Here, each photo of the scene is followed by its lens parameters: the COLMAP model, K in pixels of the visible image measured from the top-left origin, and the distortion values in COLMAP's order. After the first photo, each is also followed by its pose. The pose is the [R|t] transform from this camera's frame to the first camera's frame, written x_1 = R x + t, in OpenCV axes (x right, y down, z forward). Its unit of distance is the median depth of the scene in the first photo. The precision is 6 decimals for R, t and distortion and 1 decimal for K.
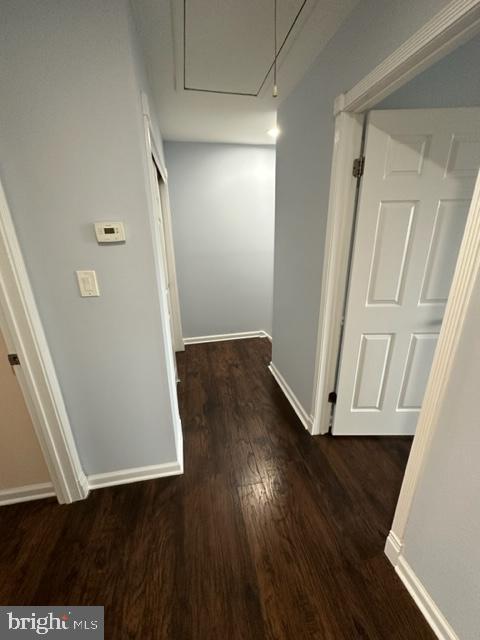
lens RADIAL K [[257.0, 0, 240.6], [0, 257.0, 319.8], [0, 0, 1]] dist [0.006599, -0.001011]
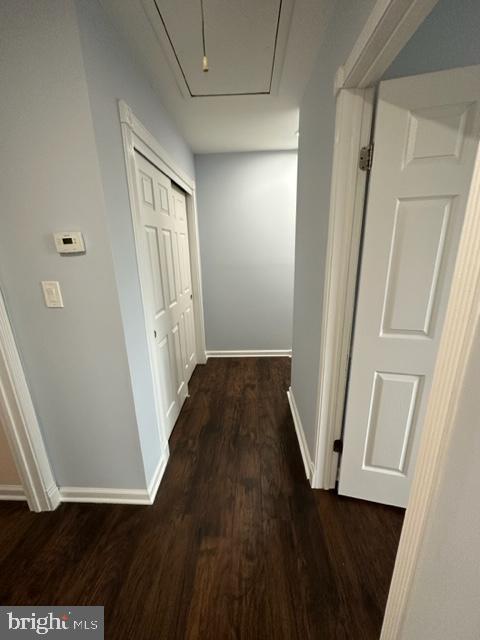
lens RADIAL K [[257.0, 0, 239.4], [0, 257.0, 320.2], [0, 0, 1]] dist [0.006599, -0.001011]
pose [[0.970721, 0.060157, -0.232556, 0.260013], [-0.069741, 0.997012, -0.033206, -0.046075], [0.229863, 0.048452, 0.972016, 0.161854]]
